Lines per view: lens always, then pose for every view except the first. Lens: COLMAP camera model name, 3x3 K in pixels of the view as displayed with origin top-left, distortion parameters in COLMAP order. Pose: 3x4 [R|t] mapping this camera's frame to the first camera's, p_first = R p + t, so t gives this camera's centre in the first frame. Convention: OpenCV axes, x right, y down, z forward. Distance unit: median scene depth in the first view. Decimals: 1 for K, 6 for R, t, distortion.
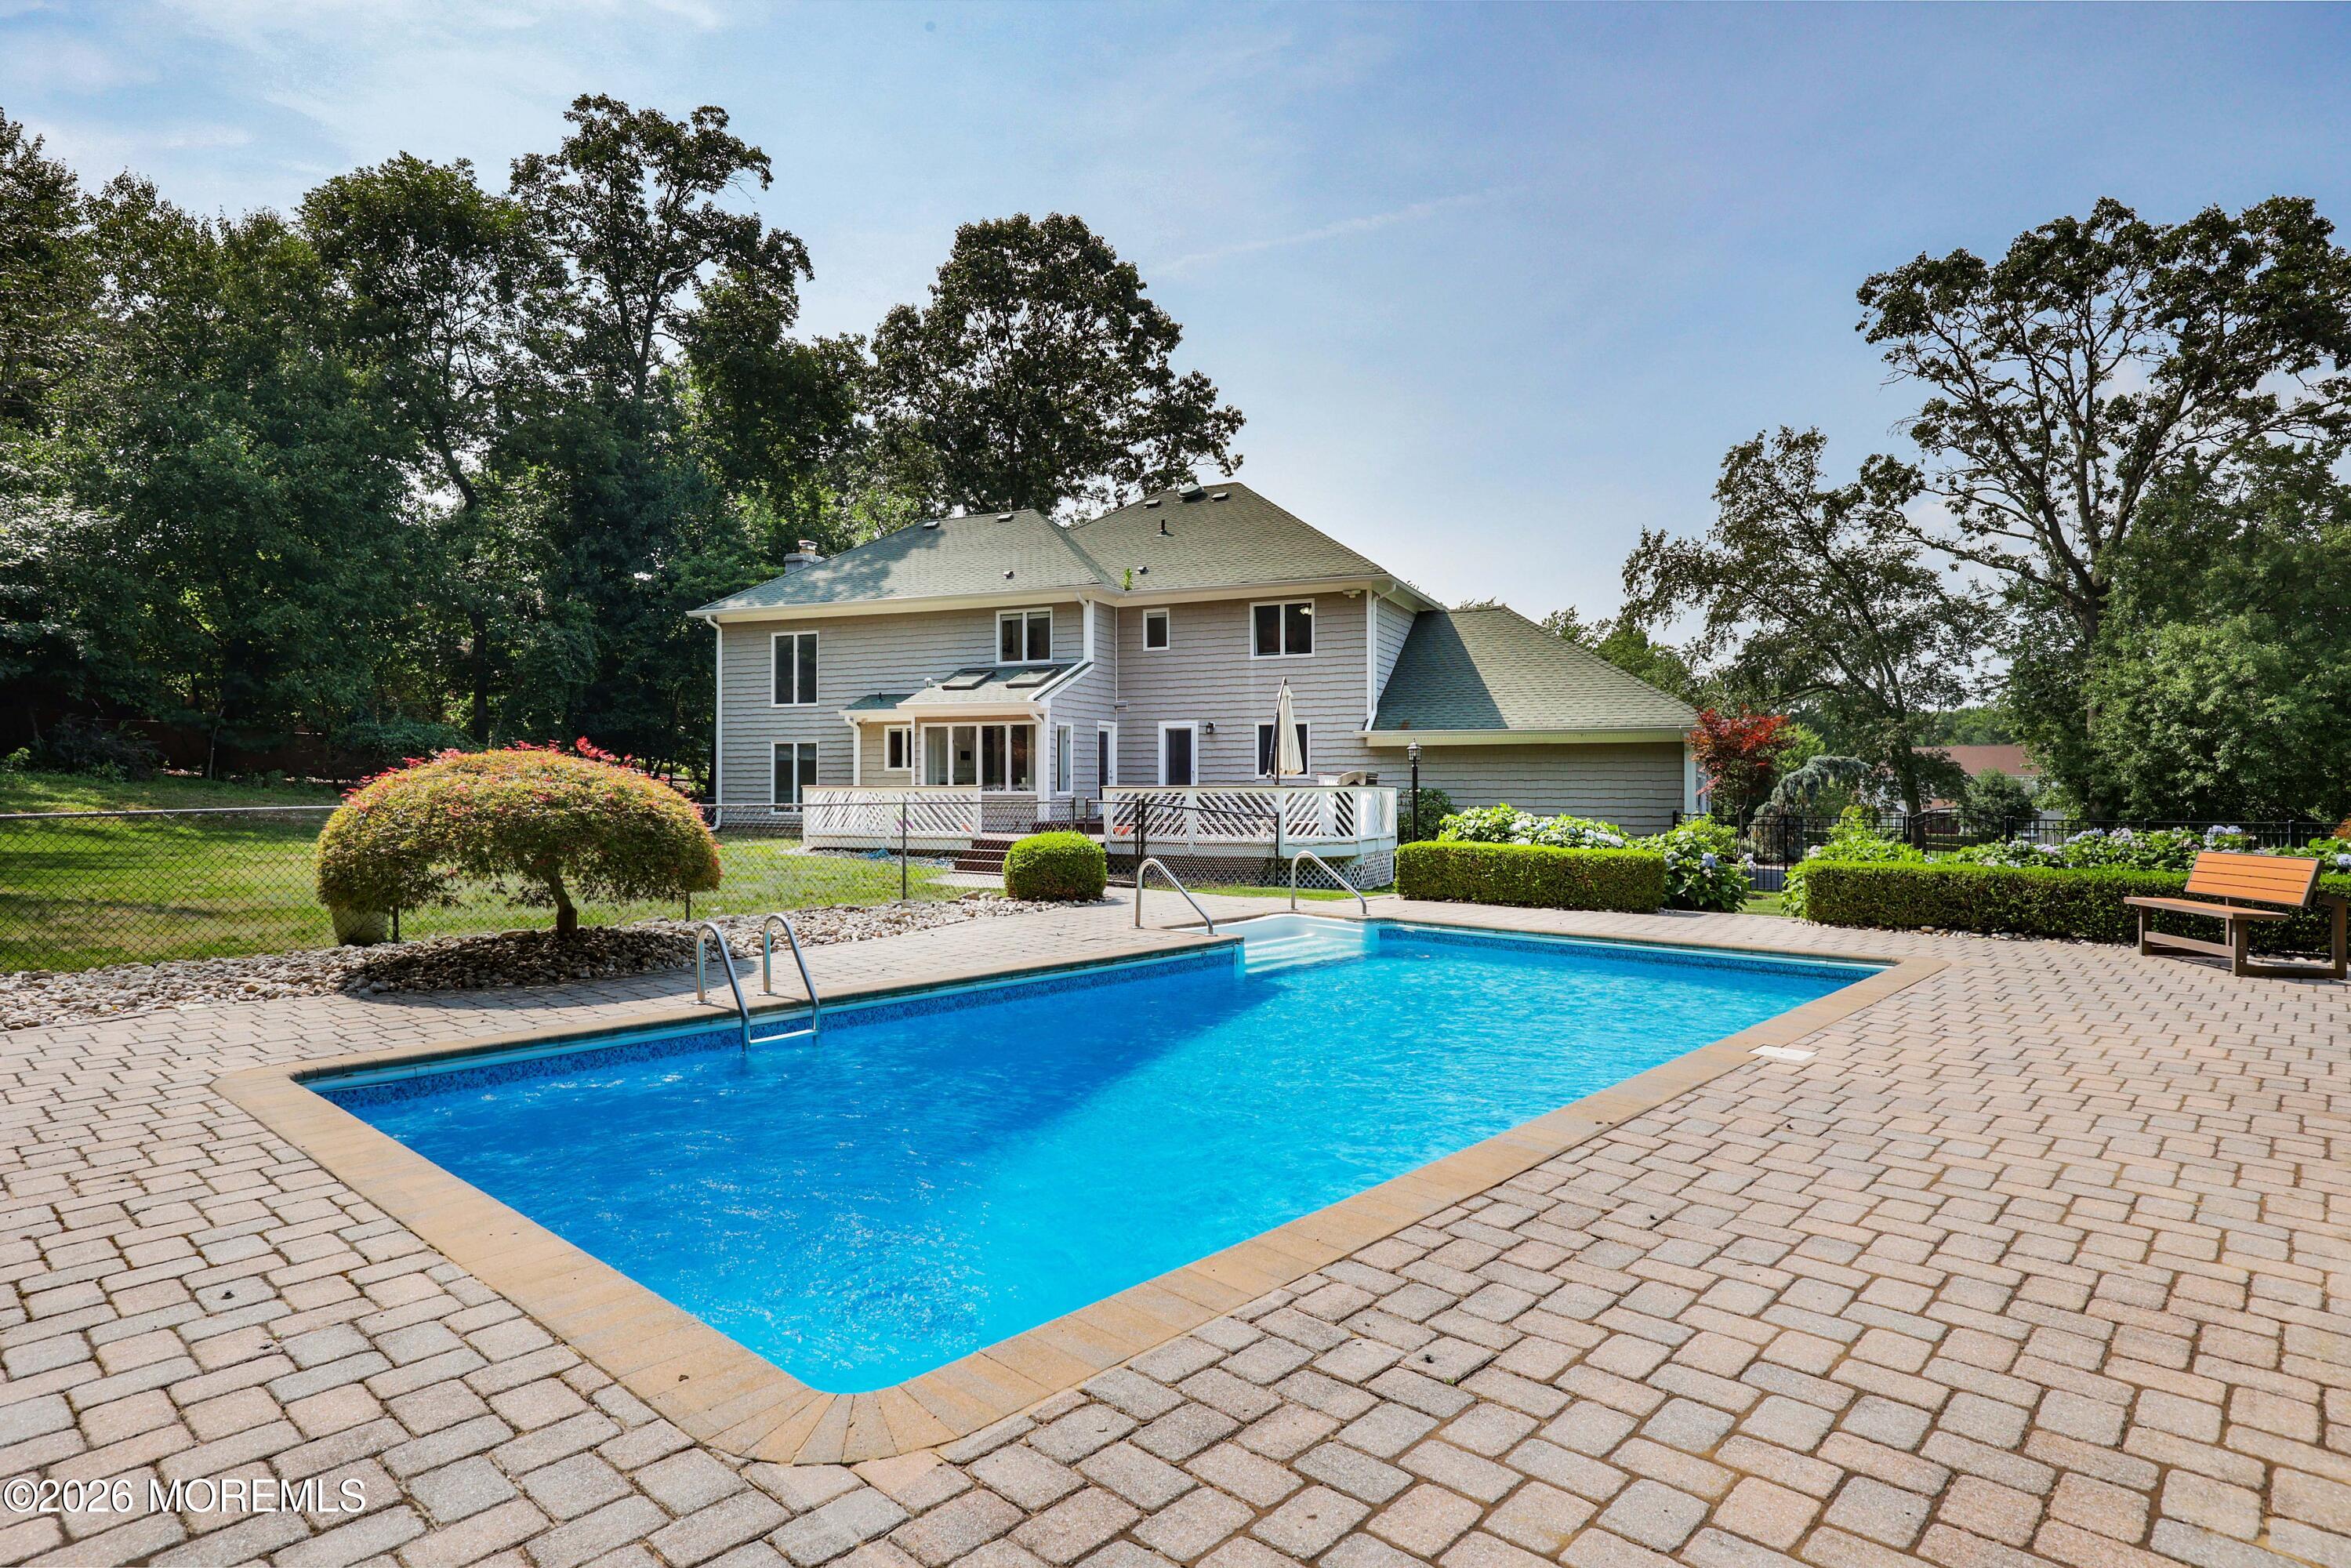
lens RADIAL K [[1258.0, 0, 1182.9], [0, 1258.0, 808.1], [0, 0, 1]] dist [-0.001593, 0.007939]
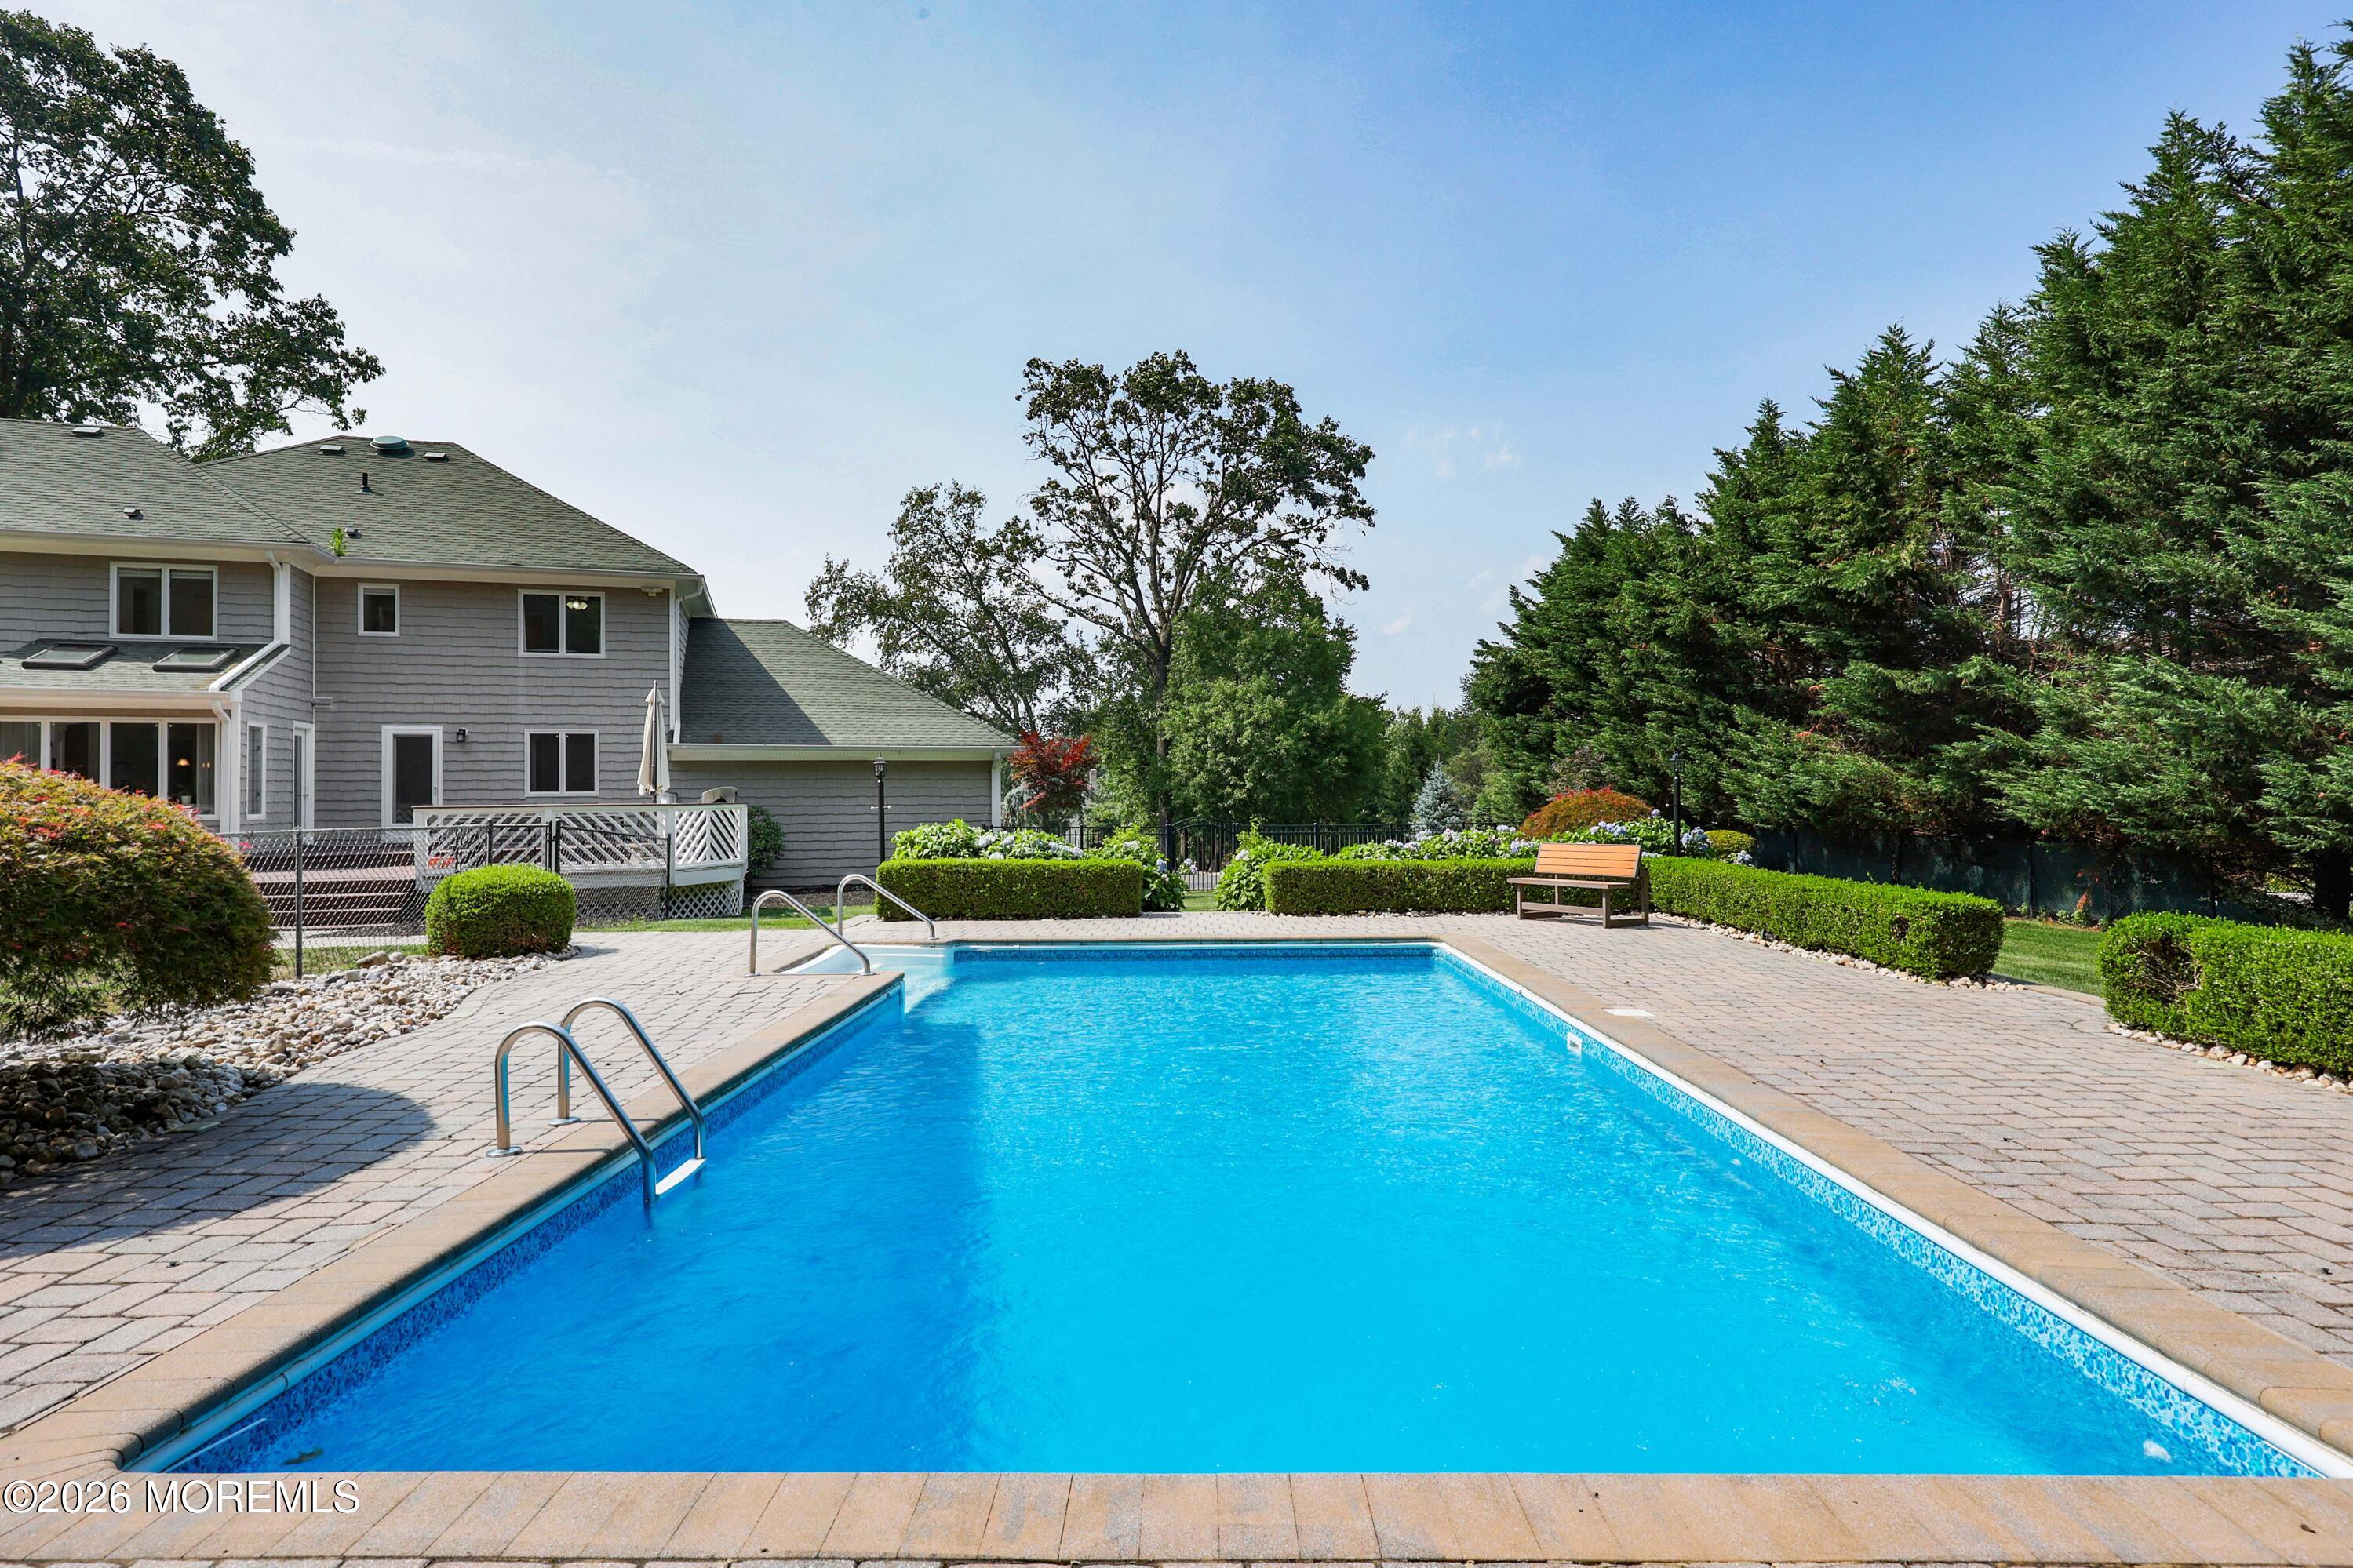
lens RADIAL K [[1221.7, 0, 1174.7], [0, 1221.7, 790.6], [0, 0, 1]] dist [-0.005511, -0.001388]
pose [[0.754476, -0.001004, 0.656327, -0.106725], [0.019585, 0.999588, -0.020985, -0.001039], [-0.656035, 0.028687, 0.754185, 0.064669]]
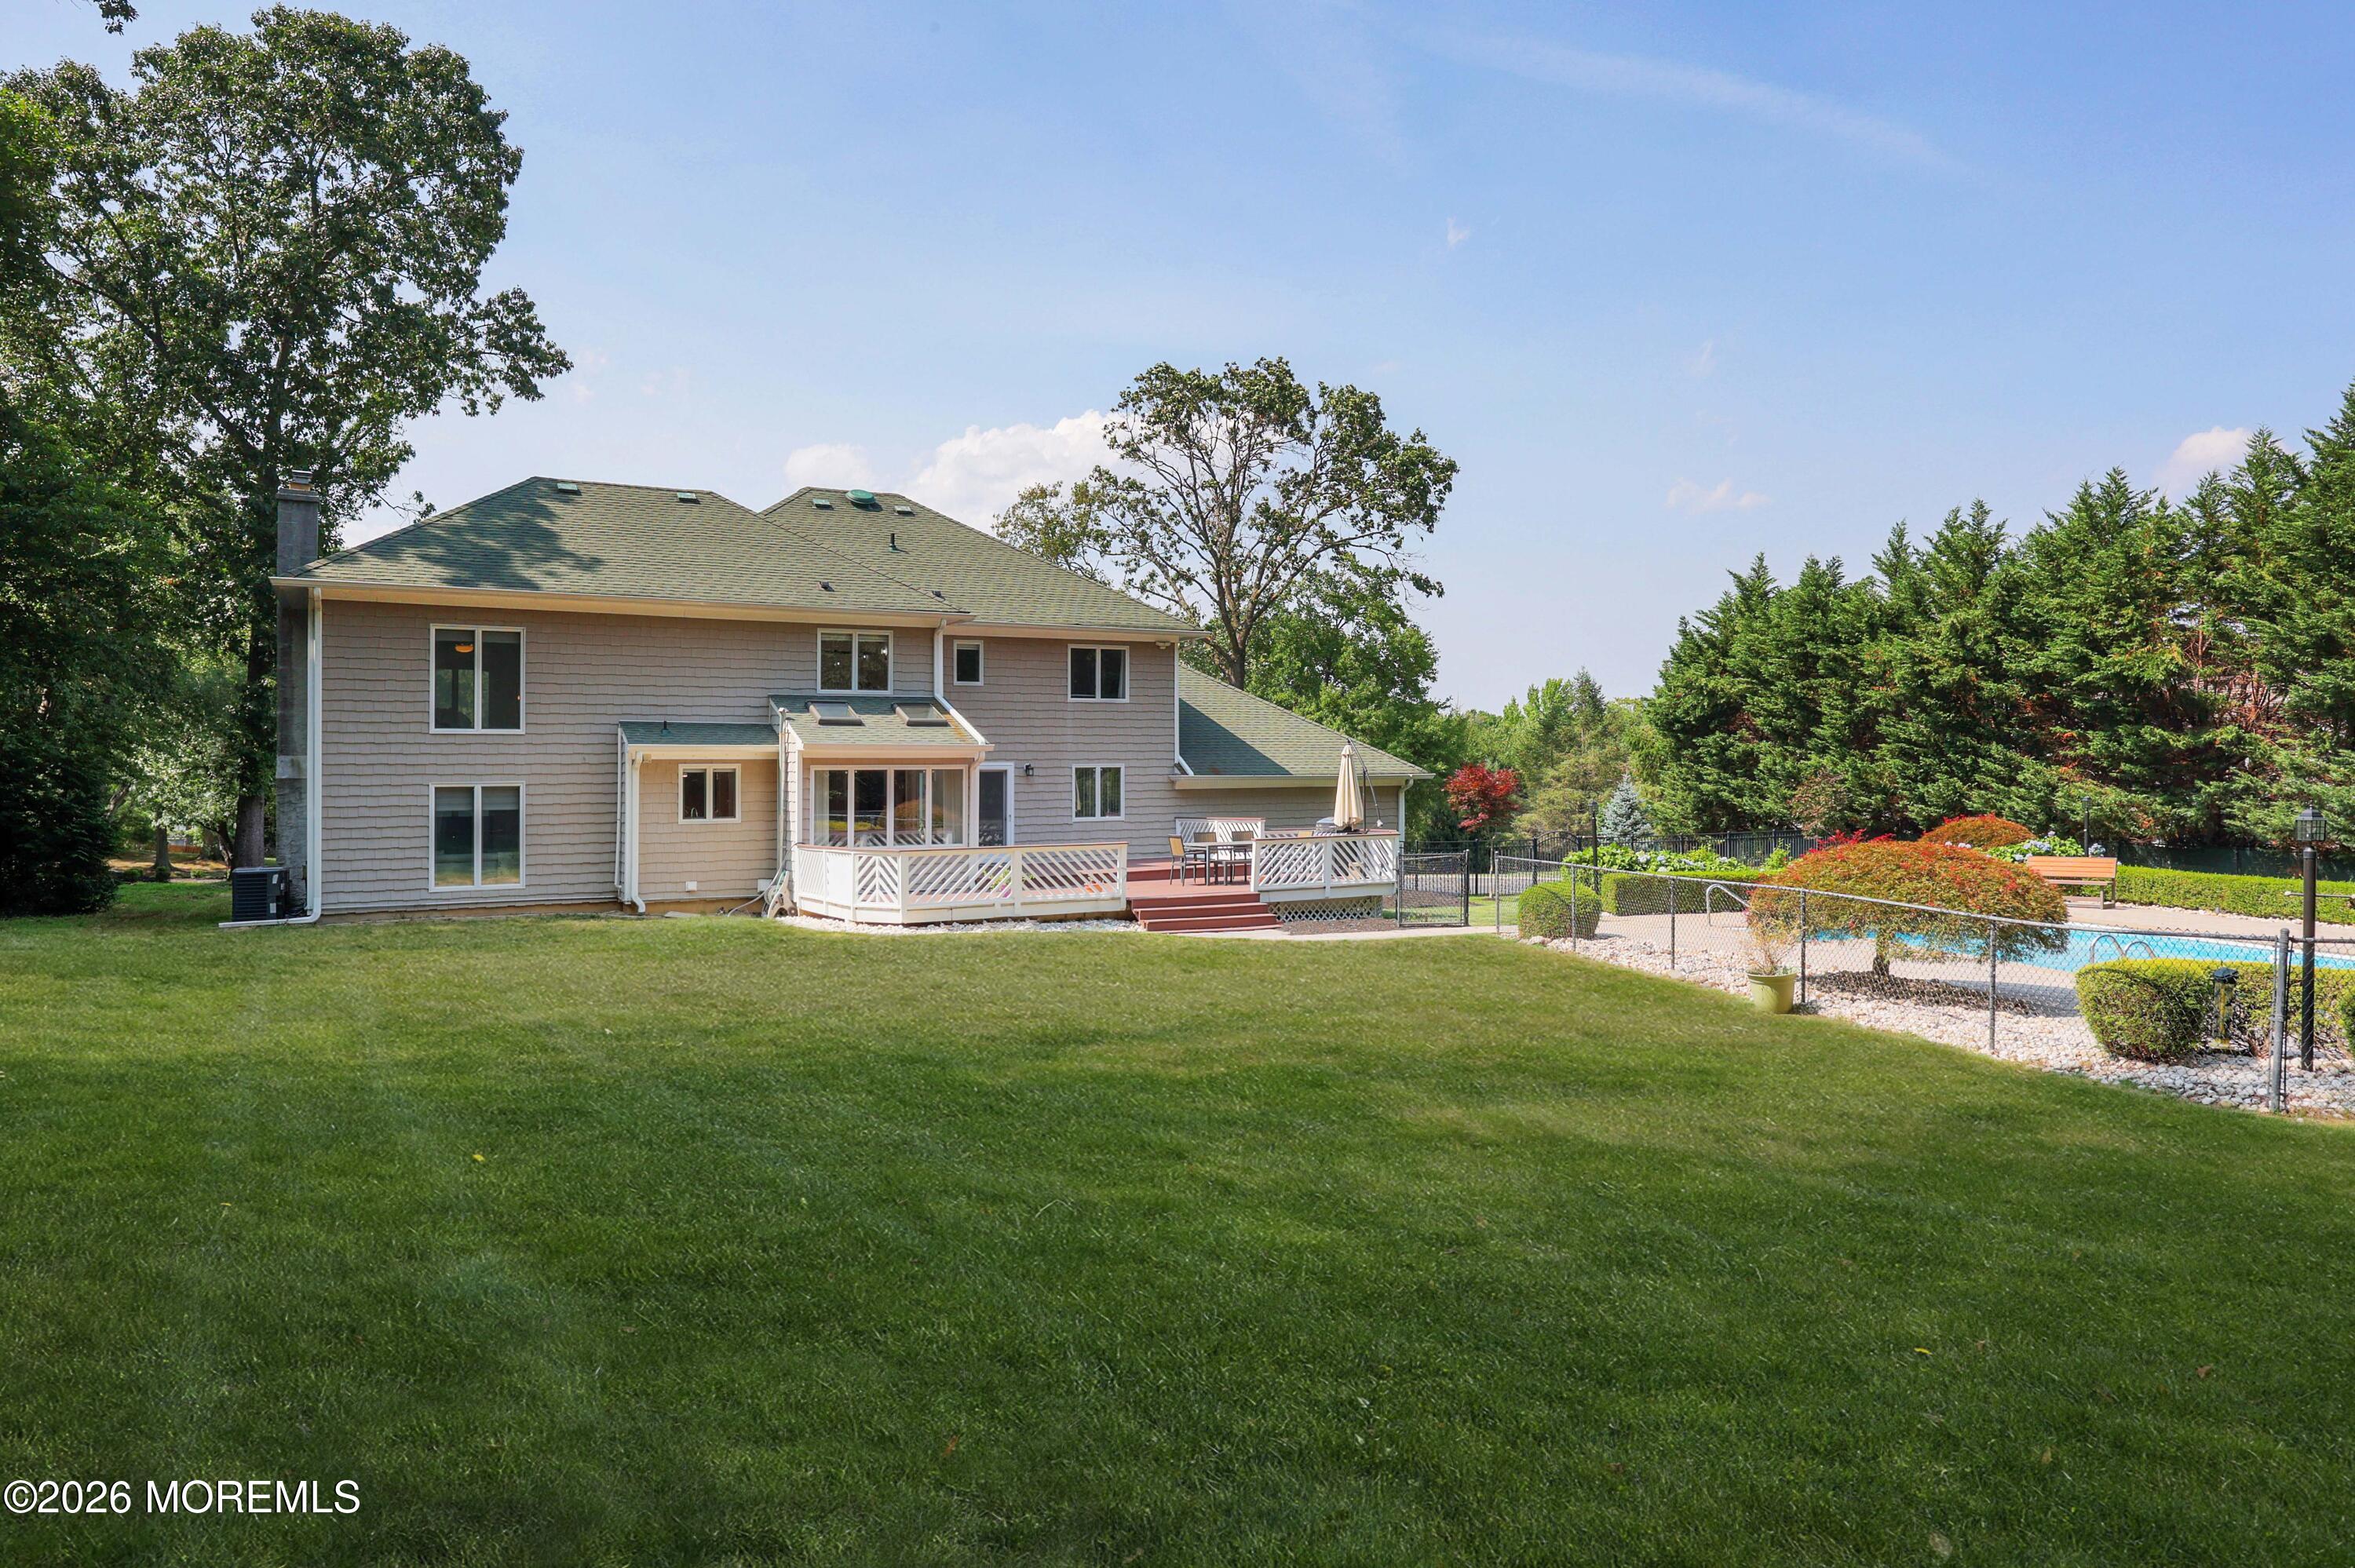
lens RADIAL K [[1479.0, 0, 1179.9], [0, 1479.0, 792.2], [0, 0, 1]] dist [0.017372, 0.005235]
pose [[0.618466, -0.010355, 0.785744, -0.565333], [0.025568, 0.999649, -0.006950, -0.025568], [-0.785396, 0.024389, 0.618513, 0.149508]]
